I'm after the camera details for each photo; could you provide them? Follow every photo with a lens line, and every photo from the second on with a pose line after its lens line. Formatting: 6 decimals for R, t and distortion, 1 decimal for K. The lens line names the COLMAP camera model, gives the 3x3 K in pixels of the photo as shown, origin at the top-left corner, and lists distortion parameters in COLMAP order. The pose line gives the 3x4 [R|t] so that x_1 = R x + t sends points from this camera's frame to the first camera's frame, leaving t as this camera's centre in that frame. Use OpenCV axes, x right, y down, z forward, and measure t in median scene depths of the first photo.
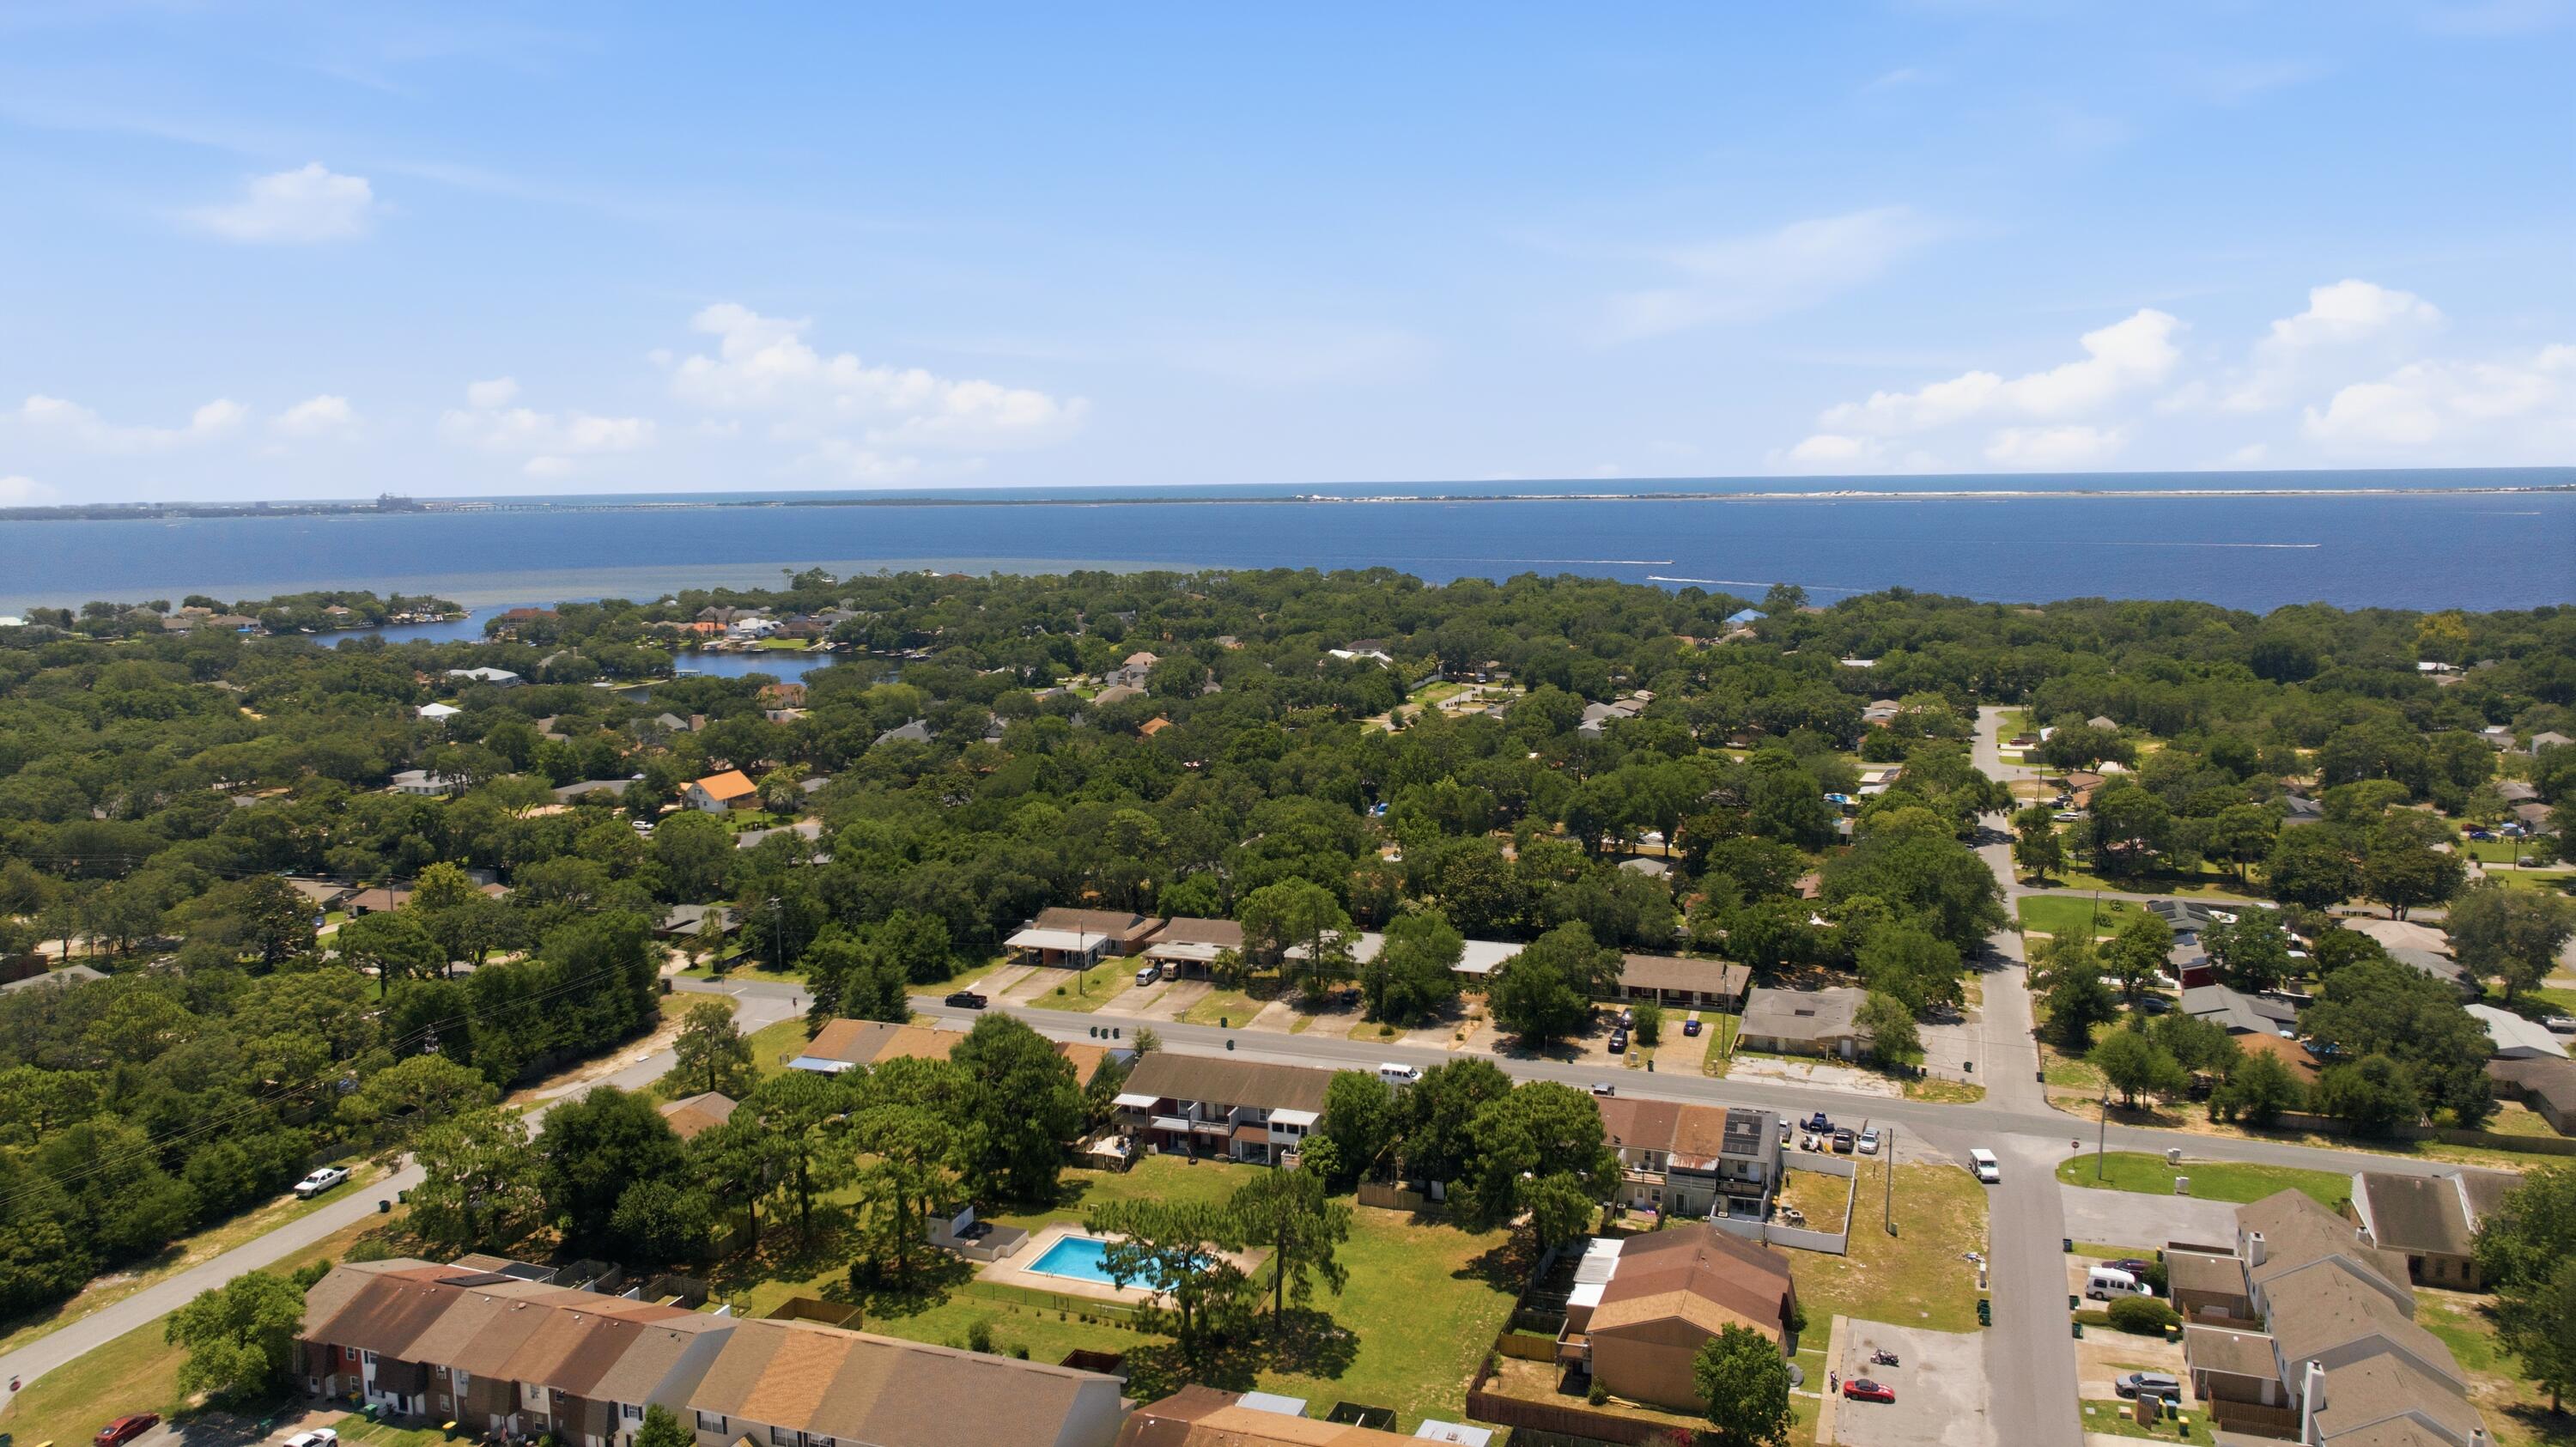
lens RADIAL K [[1819.9, 0, 1296.3], [0, 1819.9, 720.6], [0, 0, 1]] dist [-0.006161, 0.005340]
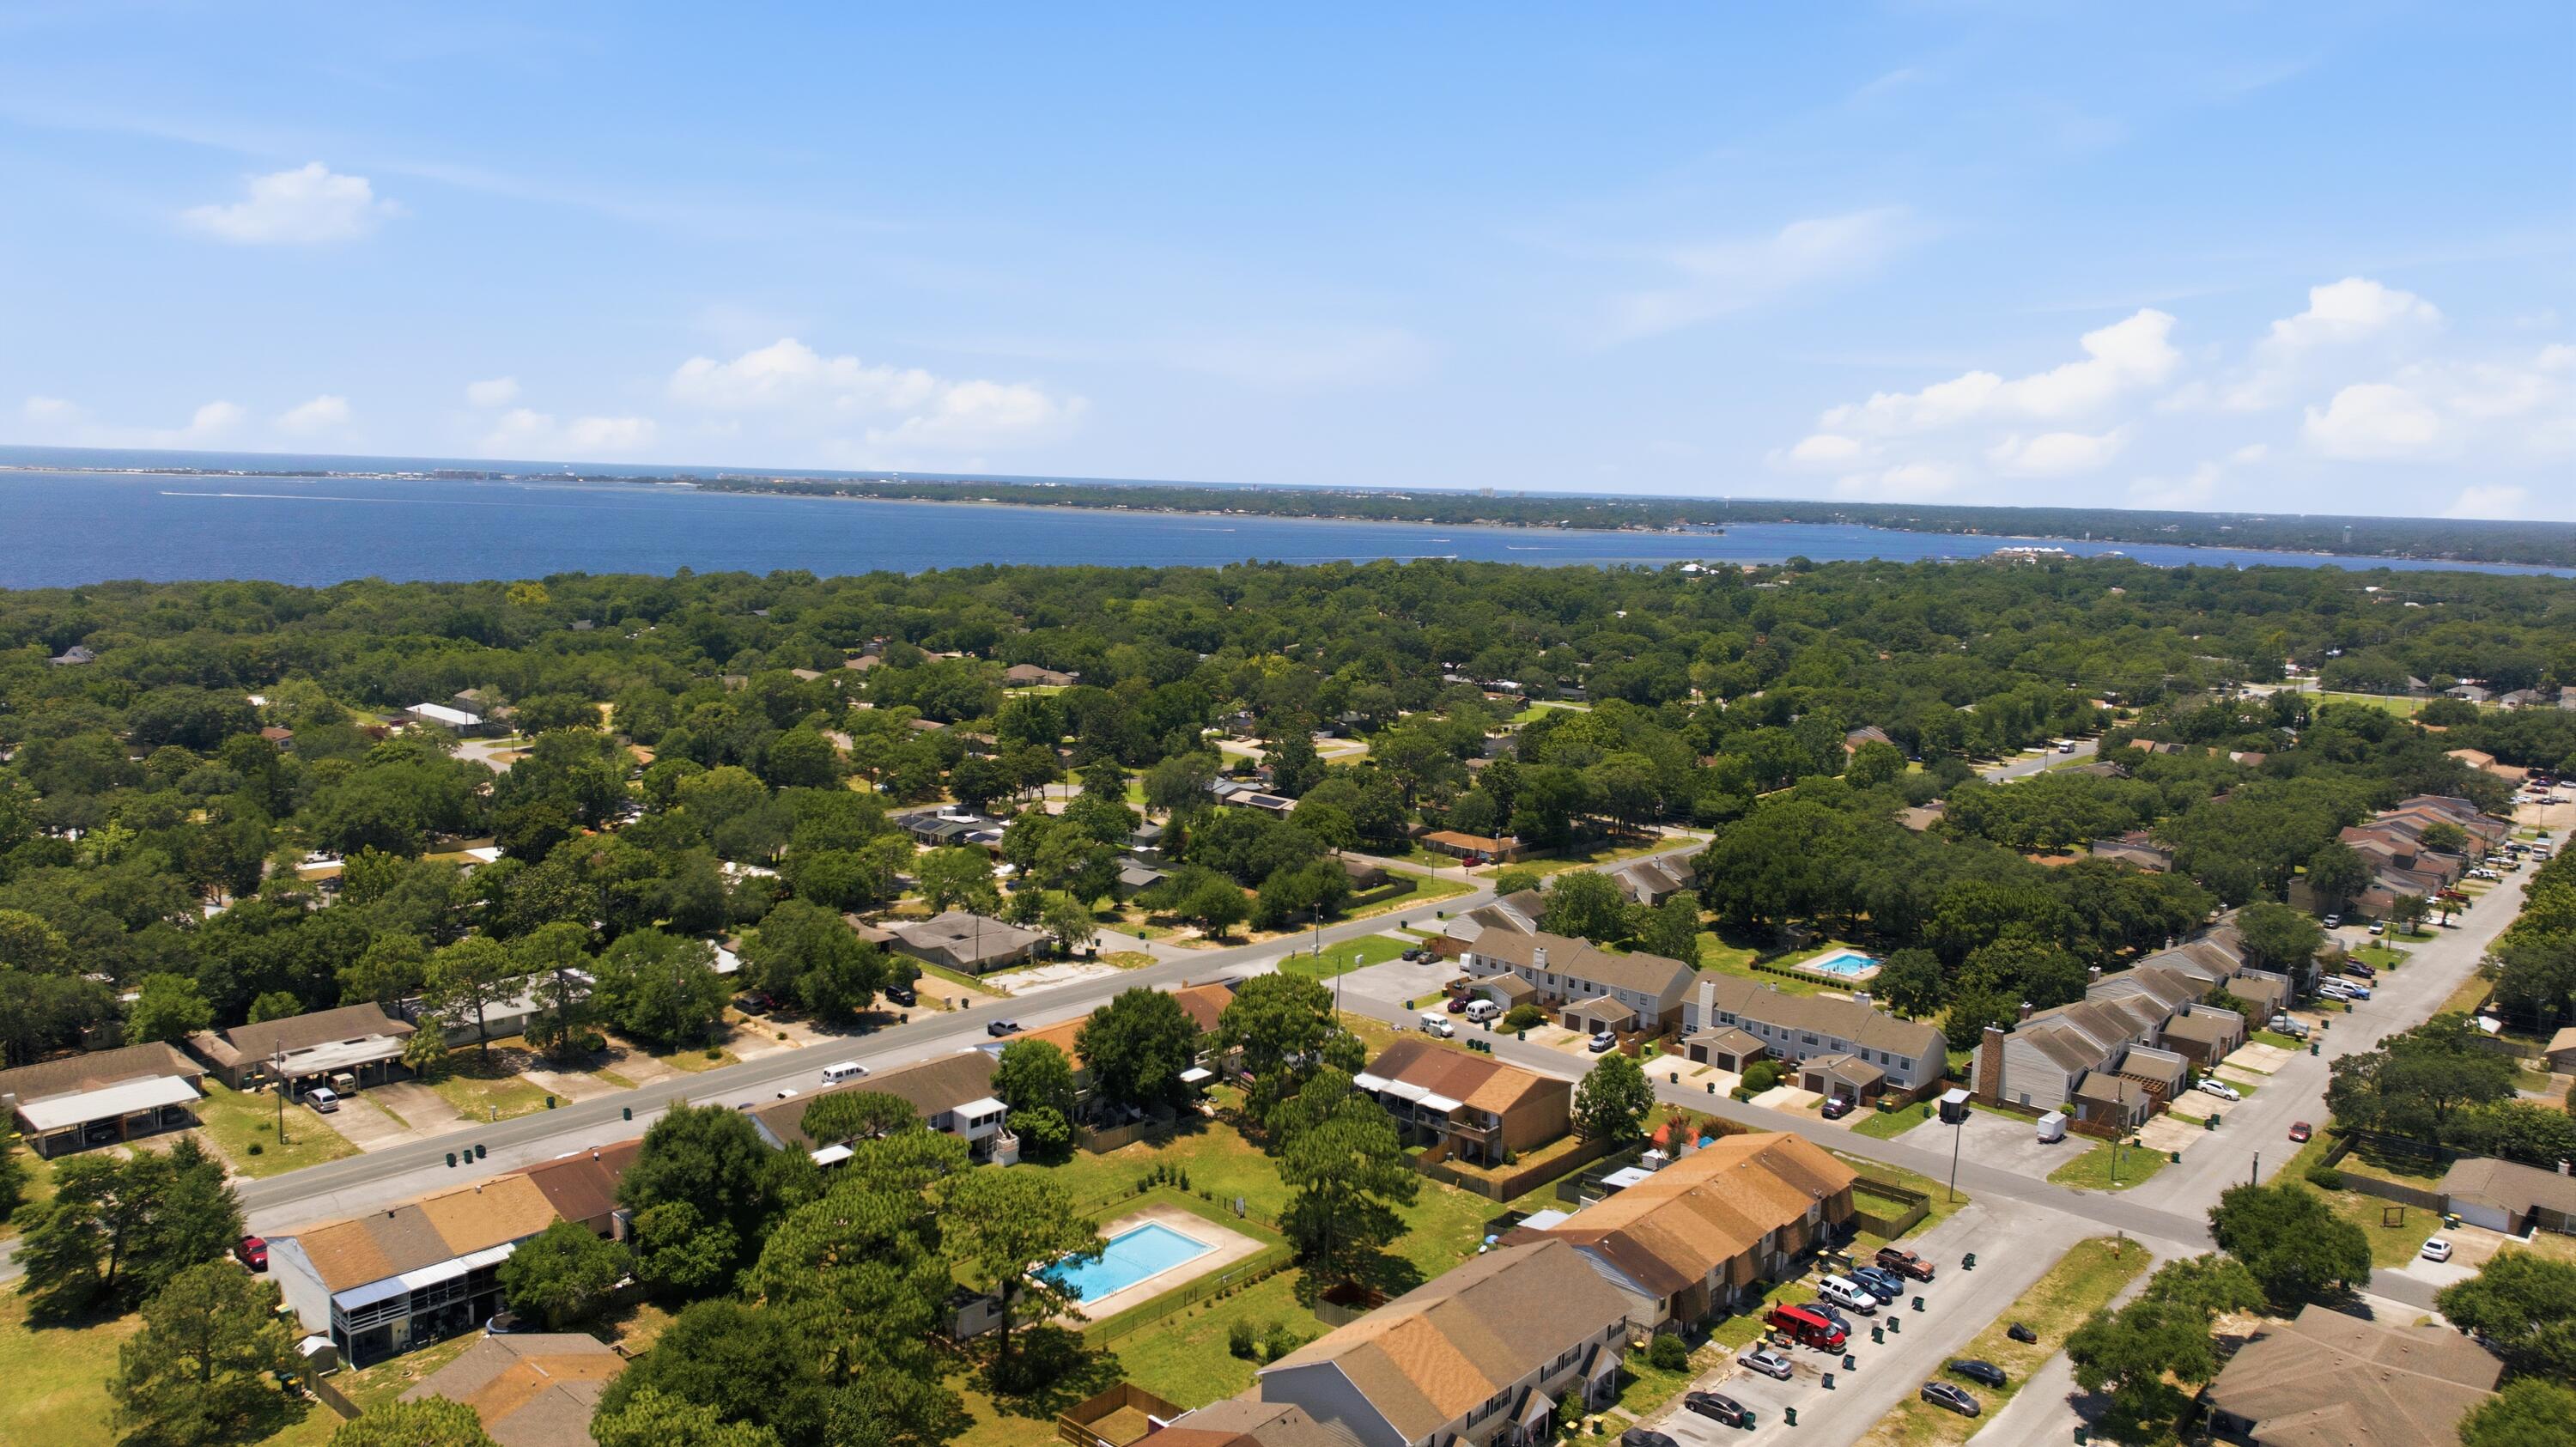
lens RADIAL K [[1818.4, 0, 1288.0], [0, 1818.4, 723.5], [0, 0, 1]] dist [-0.015448, -0.002281]
pose [[0.387364, -0.109209, 0.915436, -0.243792], [0.090162, 0.992687, 0.080273, -0.014696], [-0.917508, 0.051443, 0.394377, 0.139258]]
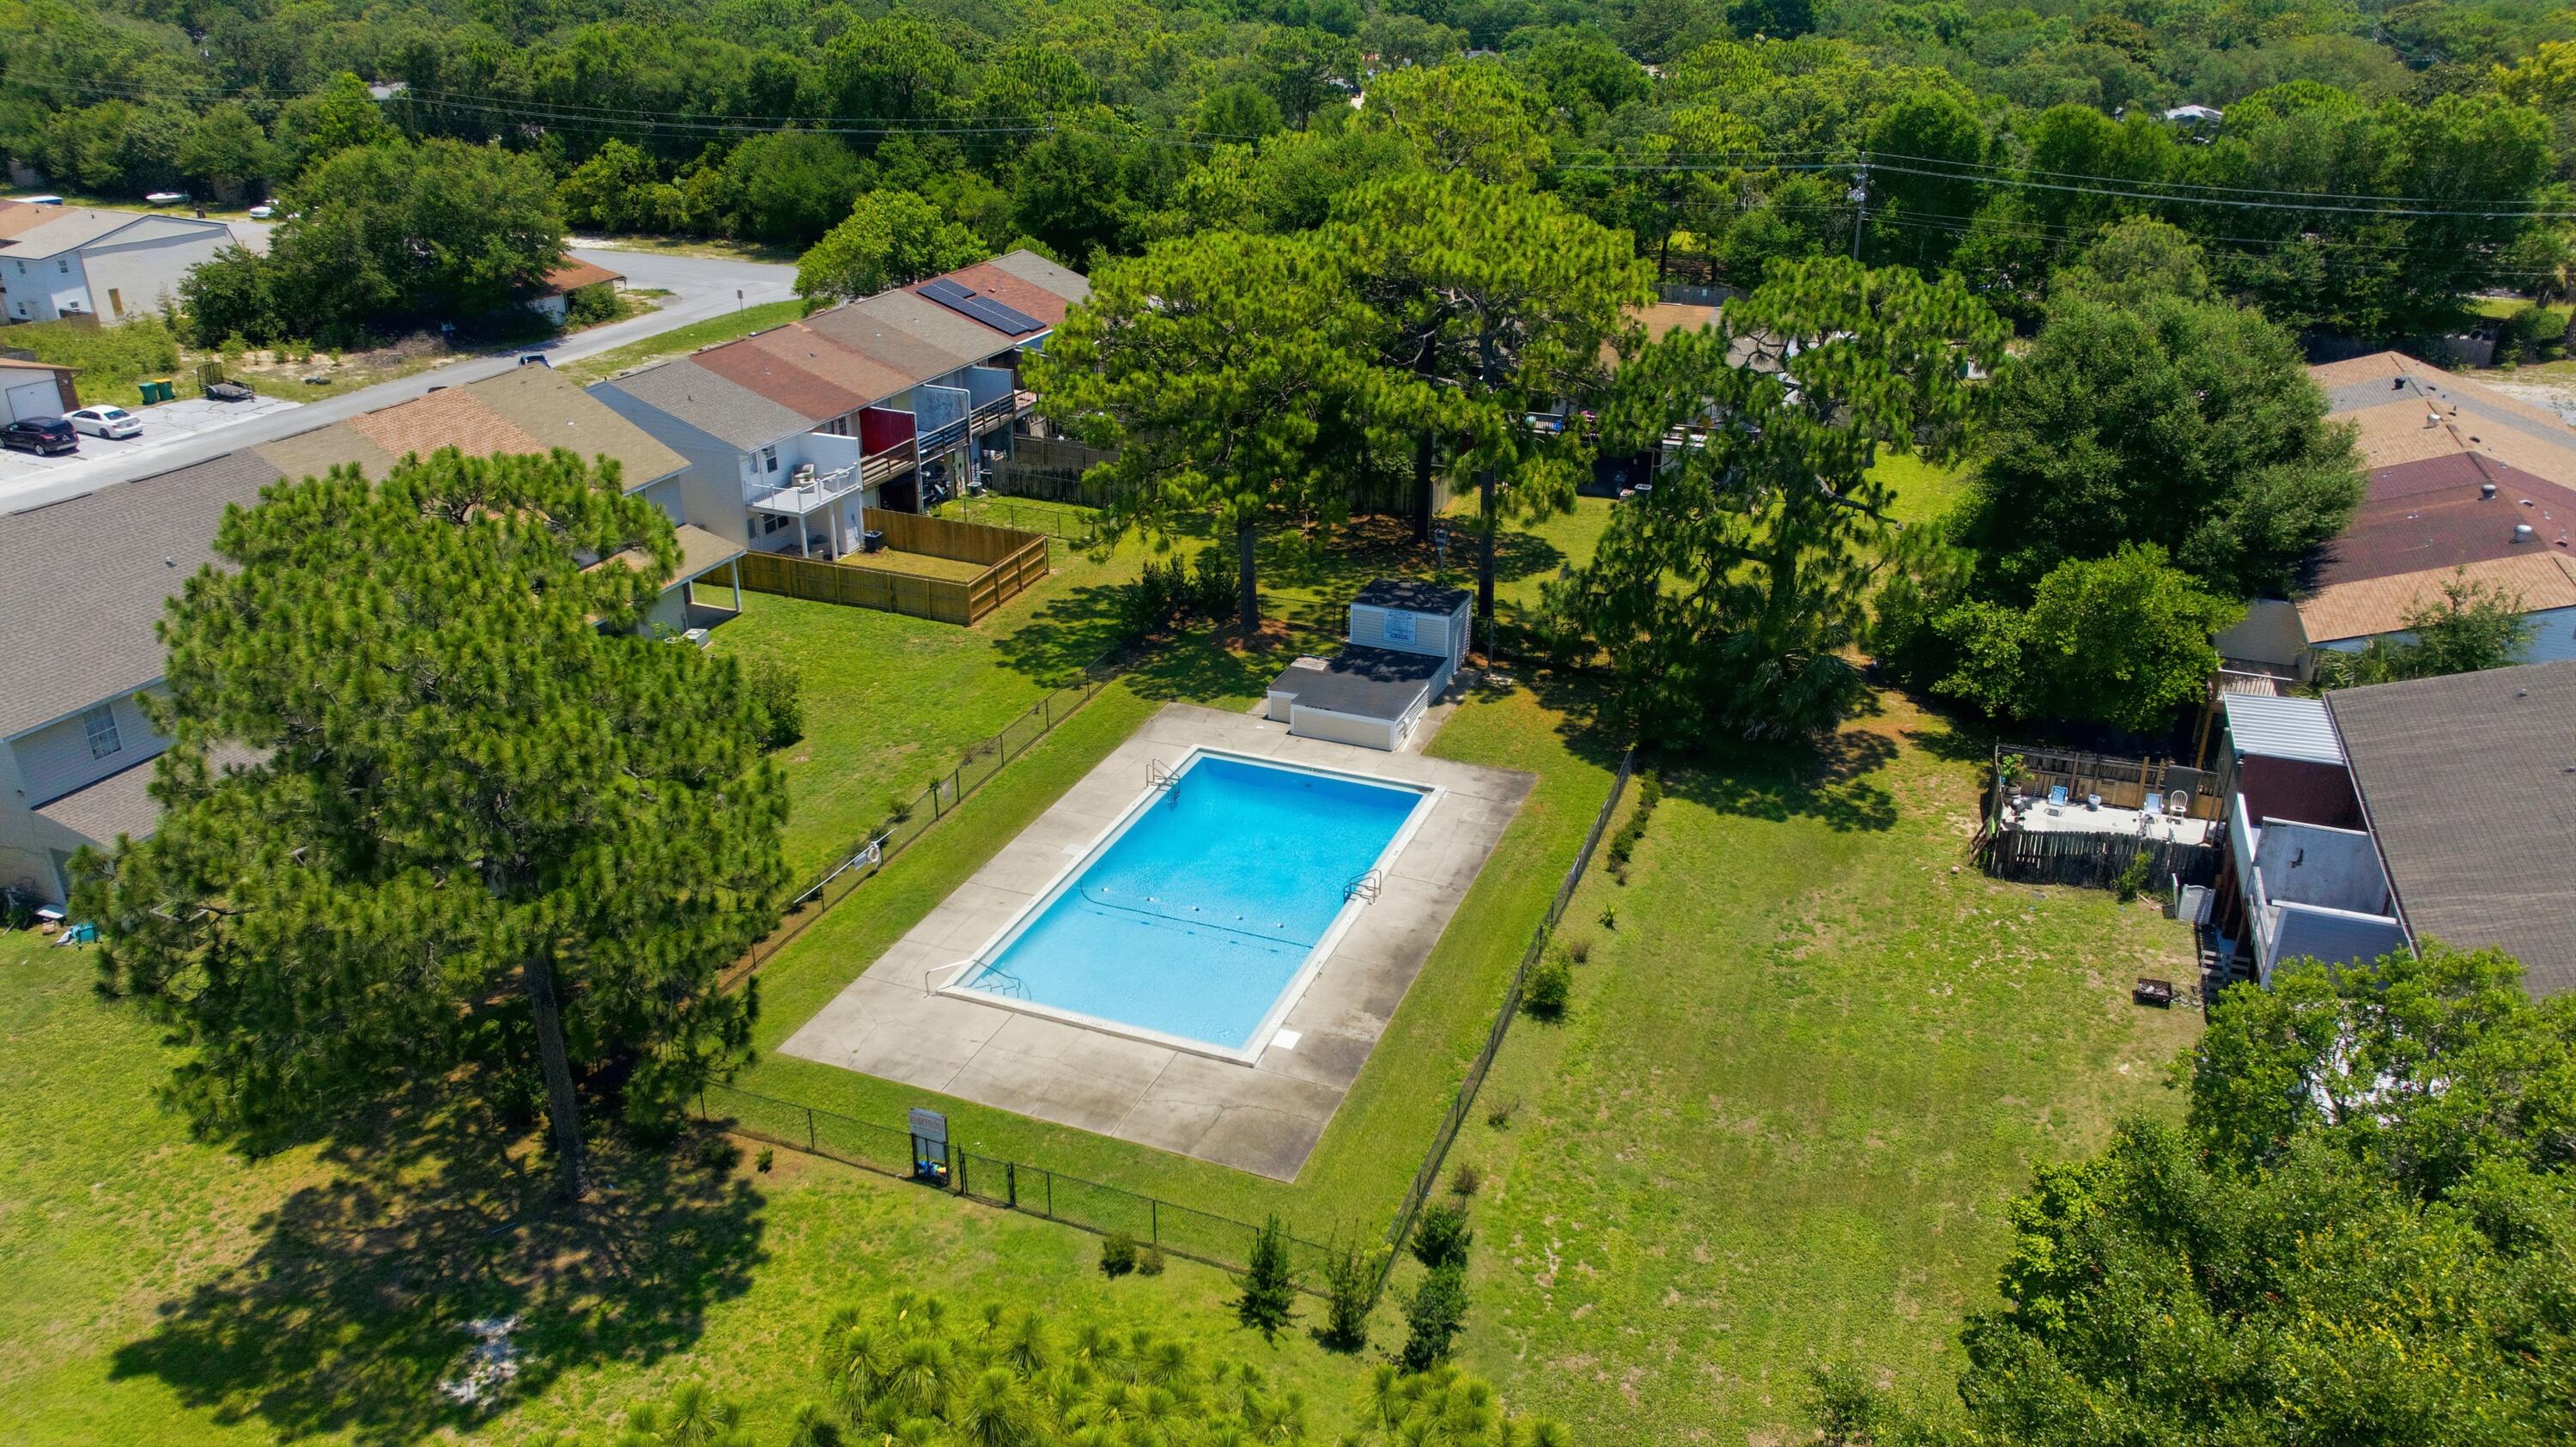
lens RADIAL K [[1811.4, 0, 1288.0], [0, 1811.4, 723.5], [0, 0, 1]] dist [-0.047917, 0.062269]
pose [[-0.022935, 0.419657, -0.907393, 0.047509], [-0.140700, 0.897243, 0.418519, 0.037225], [0.989787, 0.137269, 0.038468, 0.265016]]
